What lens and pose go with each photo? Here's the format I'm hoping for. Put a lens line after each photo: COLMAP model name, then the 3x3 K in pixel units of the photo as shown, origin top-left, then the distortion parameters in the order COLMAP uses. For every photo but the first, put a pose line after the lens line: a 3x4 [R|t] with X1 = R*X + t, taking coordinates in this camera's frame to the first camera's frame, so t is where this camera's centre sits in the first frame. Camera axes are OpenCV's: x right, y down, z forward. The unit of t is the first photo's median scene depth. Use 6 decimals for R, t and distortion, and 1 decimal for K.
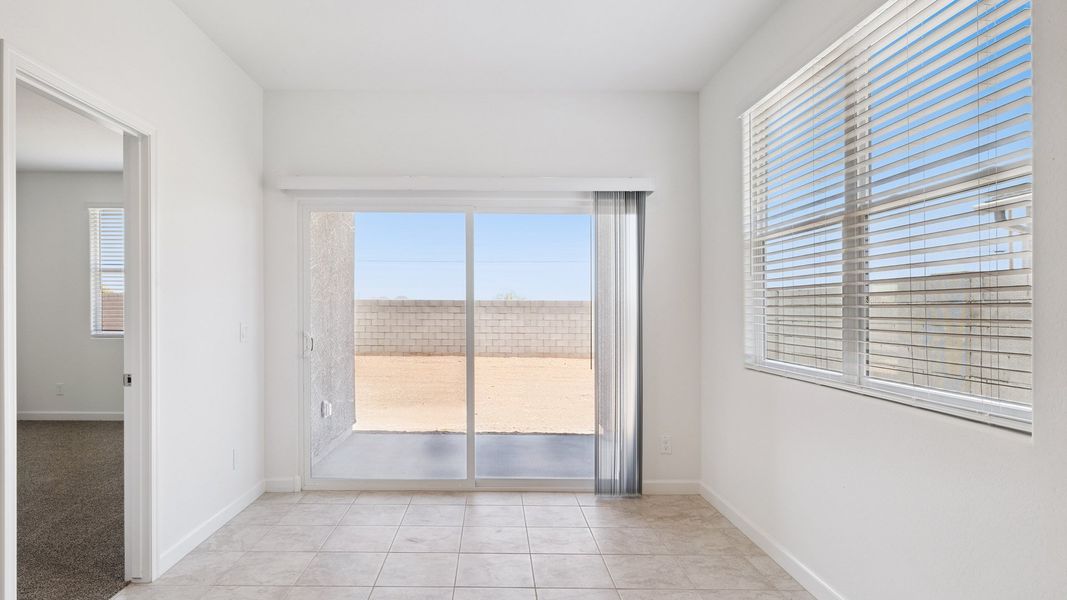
lens RADIAL K [[604.6, 0, 533.5], [0, 604.6, 300.0], [0, 0, 1]] dist [-0.000924, 0.000144]
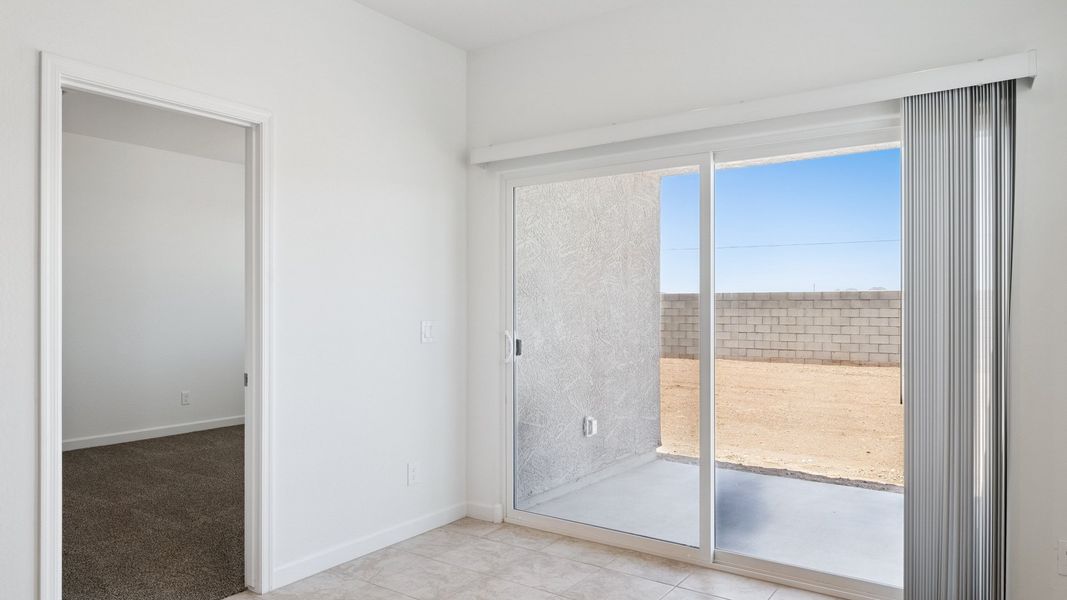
lens RADIAL K [[710.6, 0, 533.5], [0, 710.6, 300.0], [0, 0, 1]] dist [0.003693, 0.001680]
pose [[0.784349, -0.012657, -0.620191, 0.199443], [0.017850, 0.999838, 0.002169, 0.005441], [0.620063, -0.012772, 0.784448, 0.198575]]
